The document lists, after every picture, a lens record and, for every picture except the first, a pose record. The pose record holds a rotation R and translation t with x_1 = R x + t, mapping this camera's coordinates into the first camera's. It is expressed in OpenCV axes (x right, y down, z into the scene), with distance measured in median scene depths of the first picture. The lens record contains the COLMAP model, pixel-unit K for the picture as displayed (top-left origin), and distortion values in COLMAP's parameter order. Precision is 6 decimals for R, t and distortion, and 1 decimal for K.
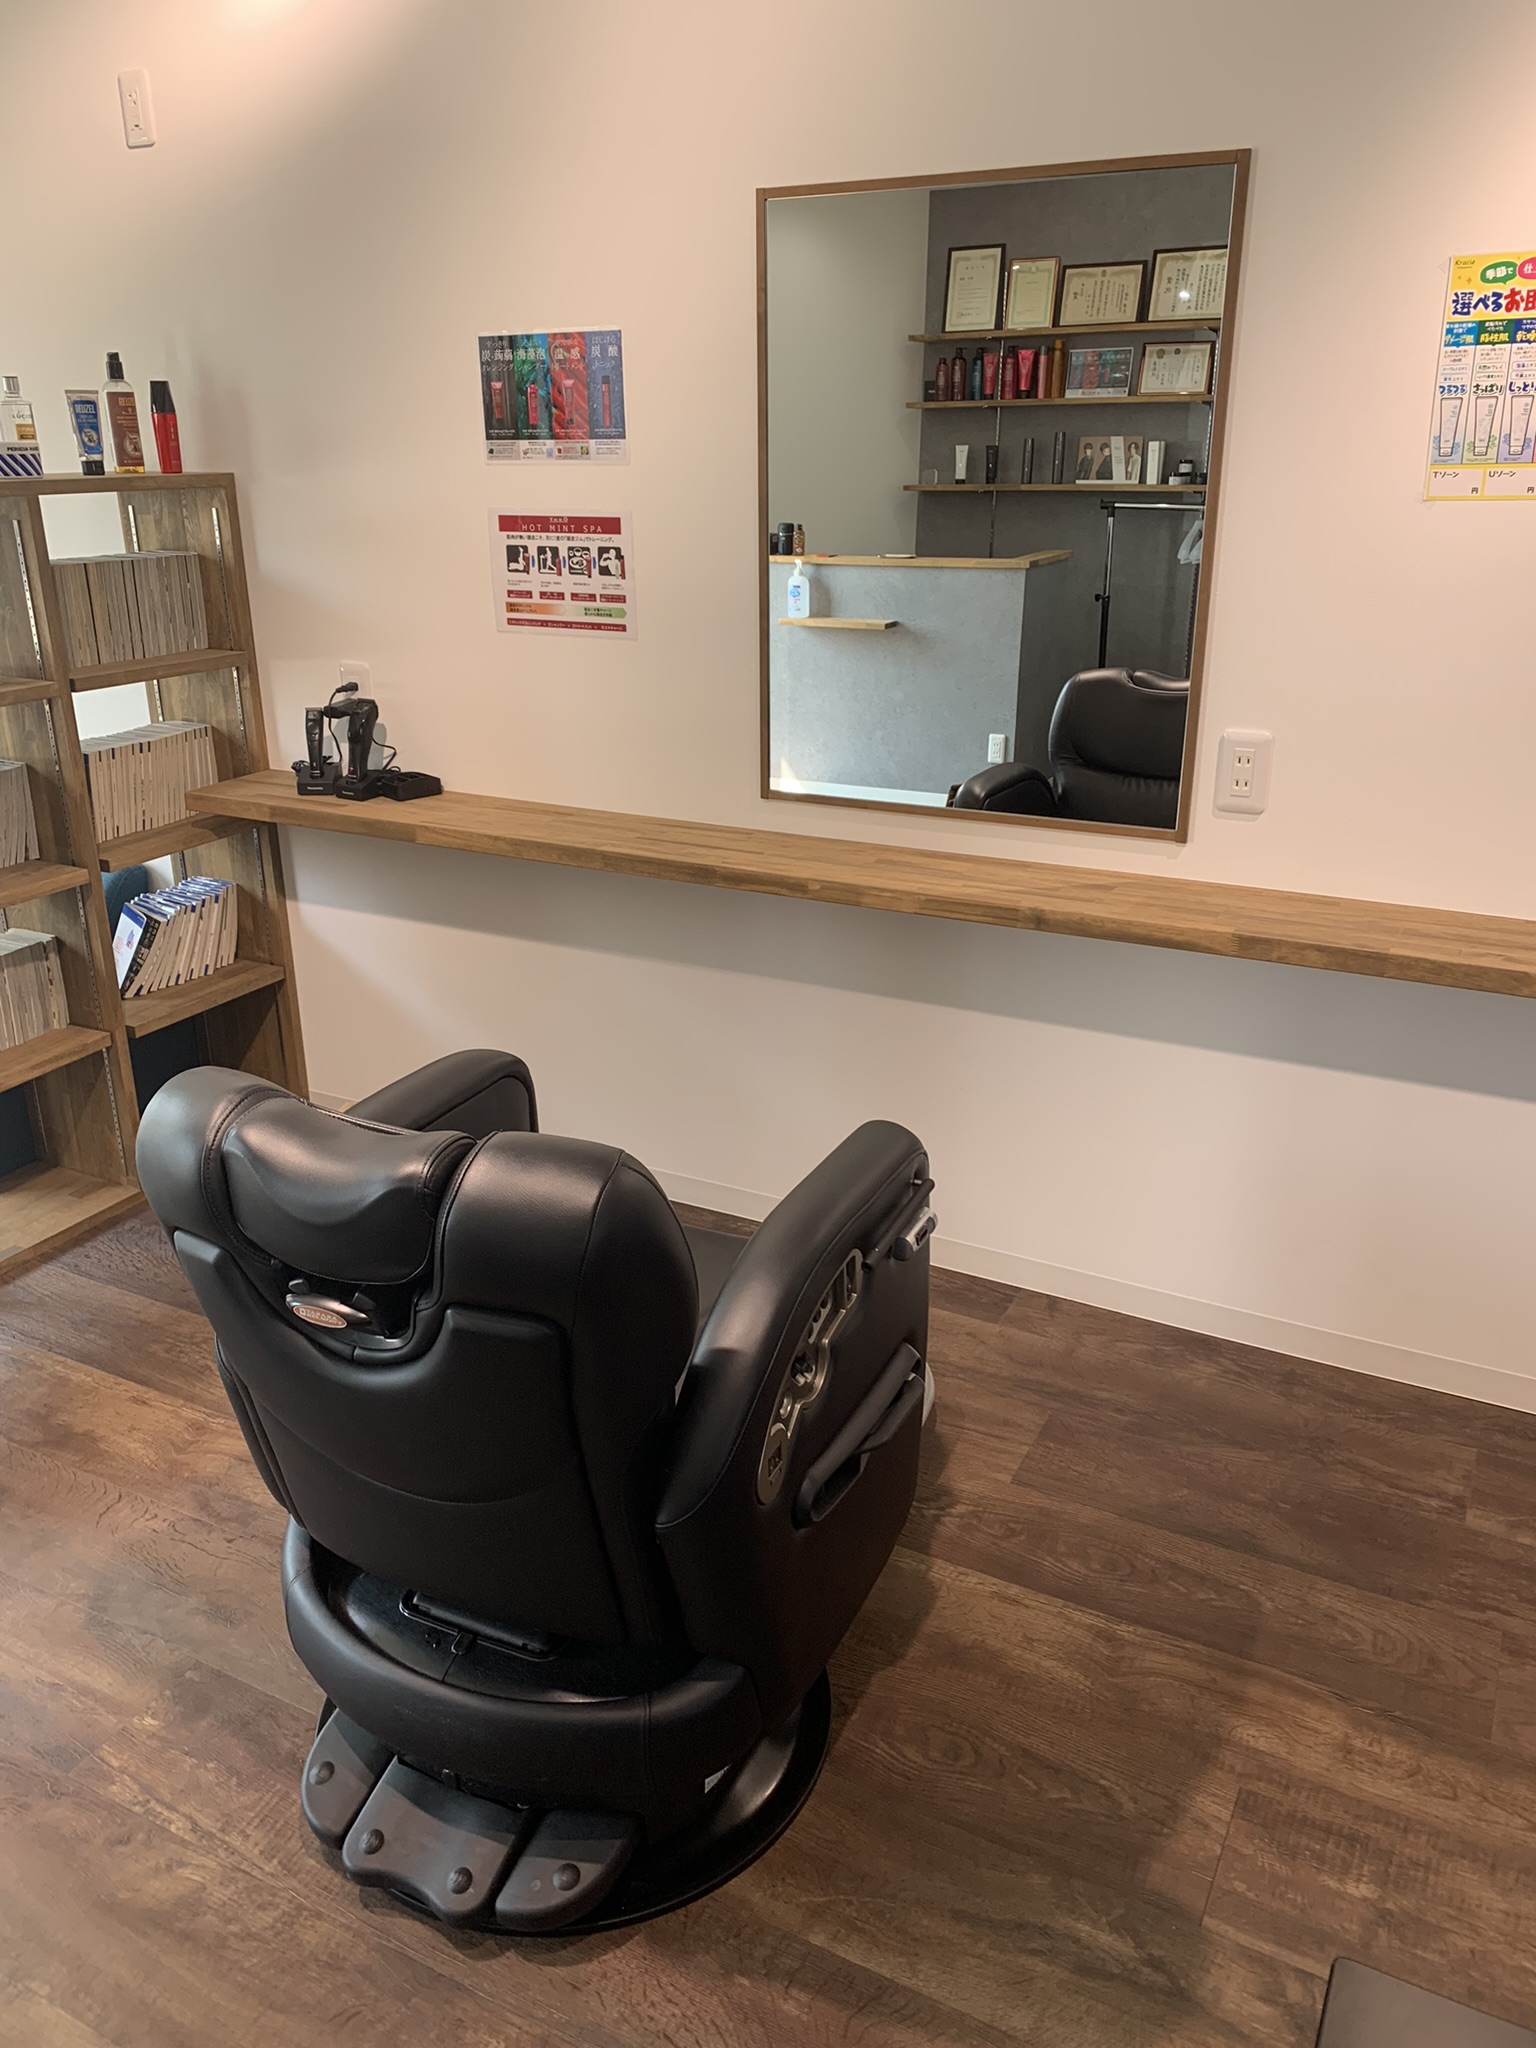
lens RADIAL K [[1542.2, 0, 768.0], [0, 1542.2, 1024.0], [0, 0, 1]] dist [0.001894, 0.008048]
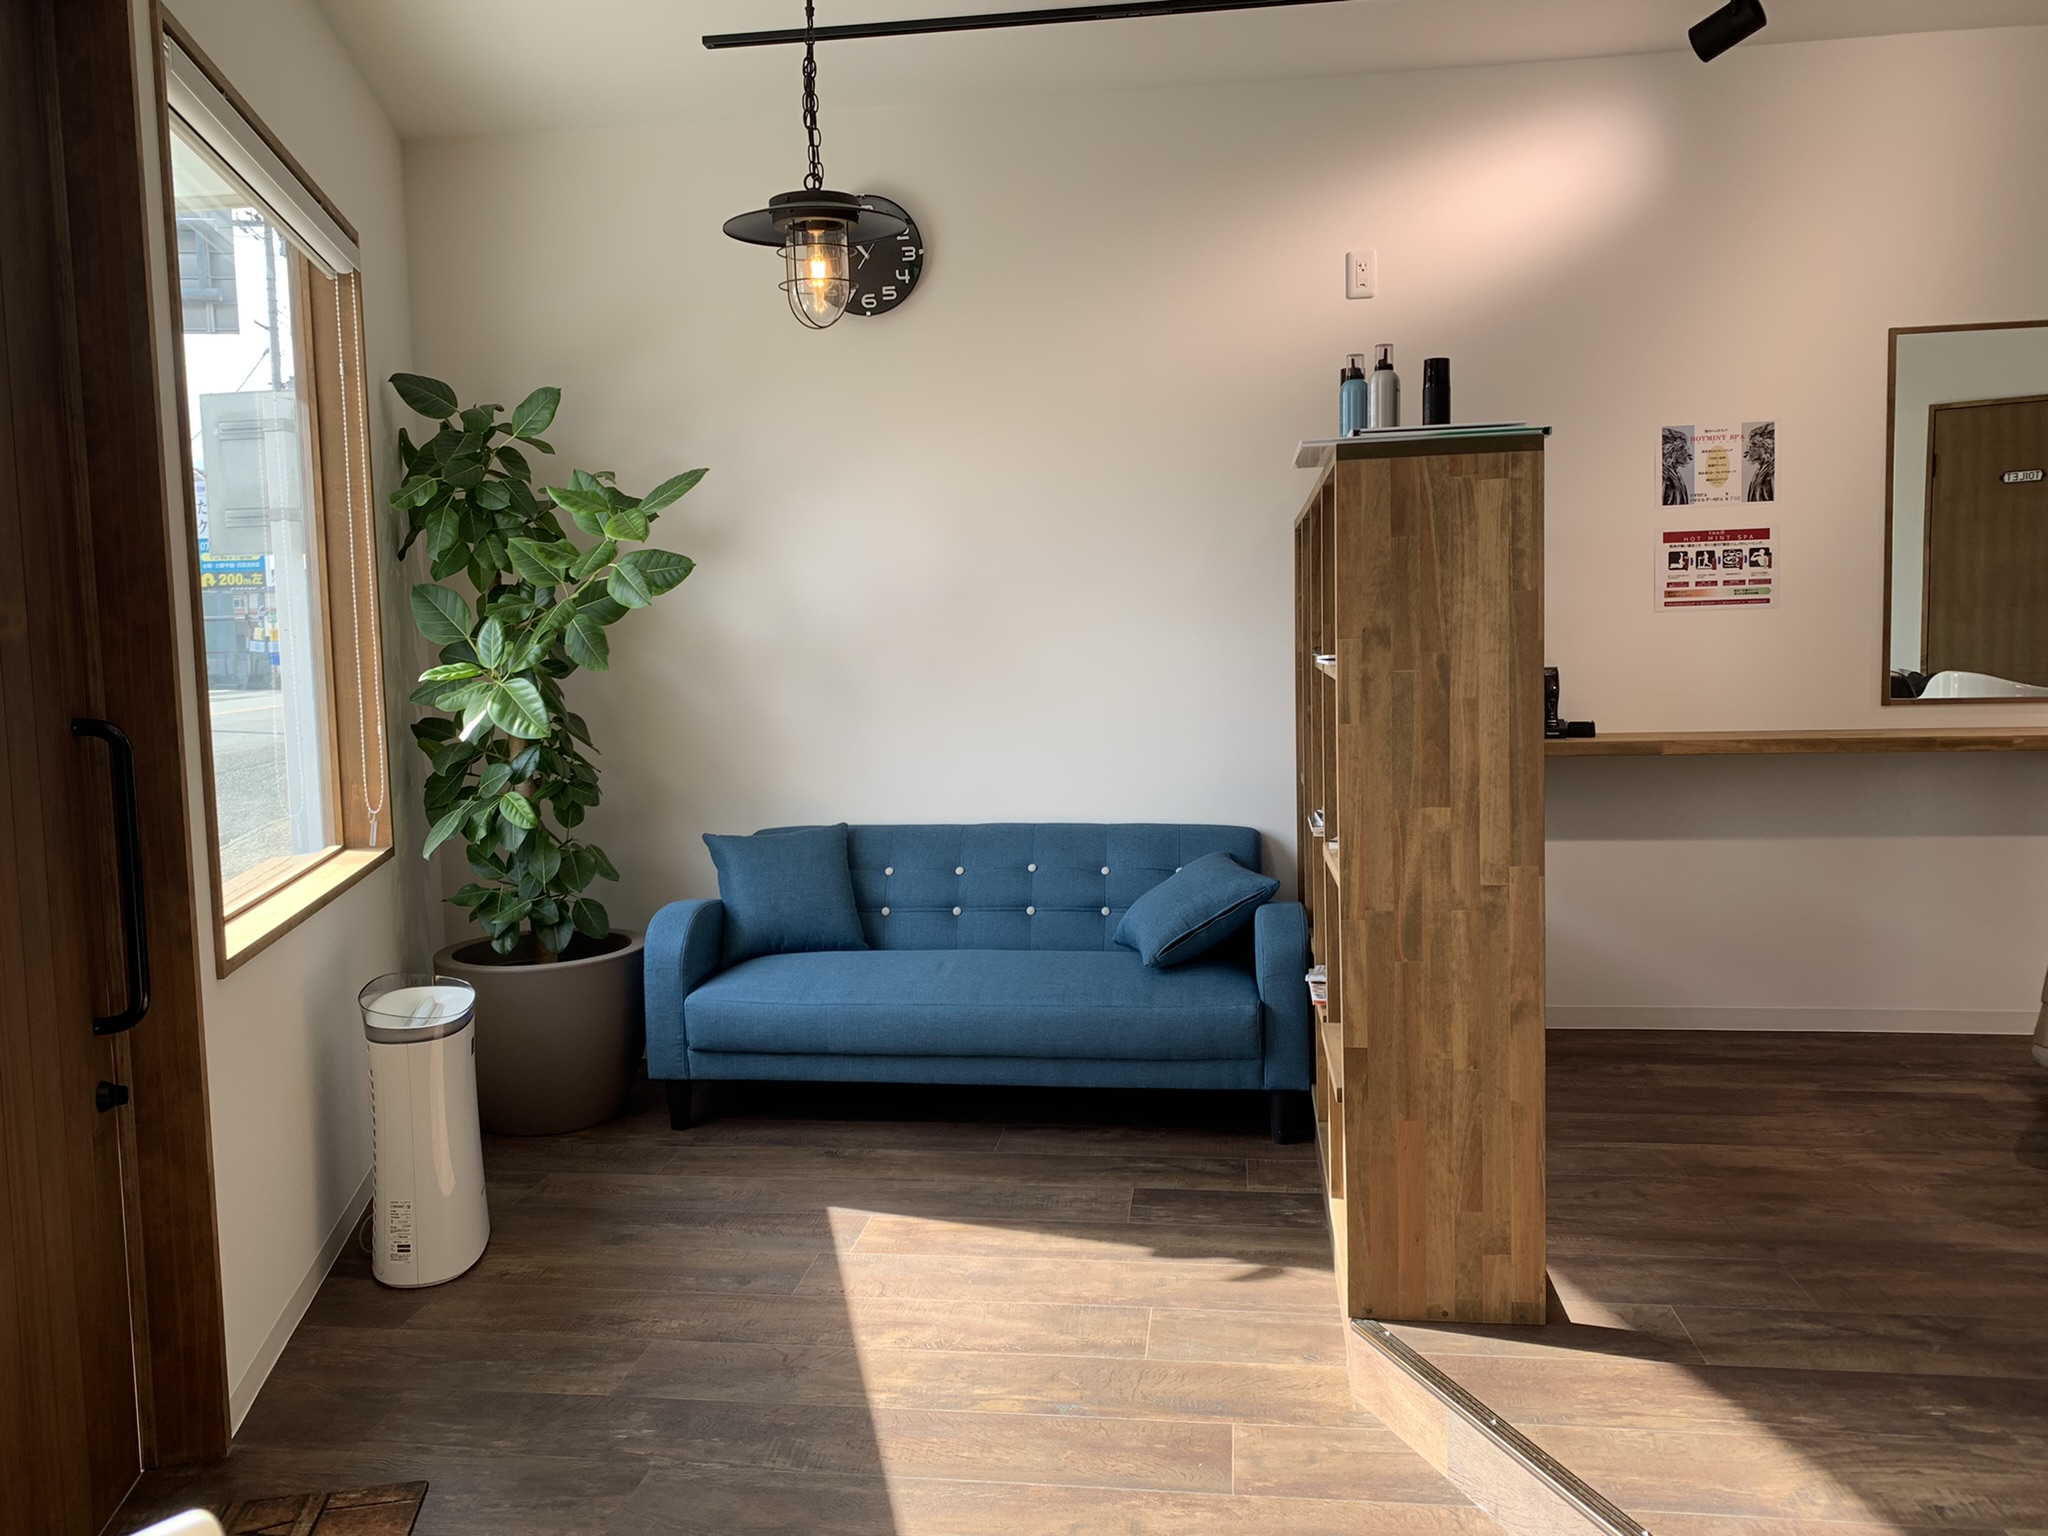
lens RADIAL K [[1588.4, 0, 1011.6], [0, 1588.4, 755.3], [0, 0, 1]] dist [0.023310, -0.001323]
pose [[0.941509, -0.056279, 0.332255, -1.267876], [0.144076, 0.958526, -0.245906, 0.150311], [-0.304636, 0.279393, 0.910570, -0.114974]]
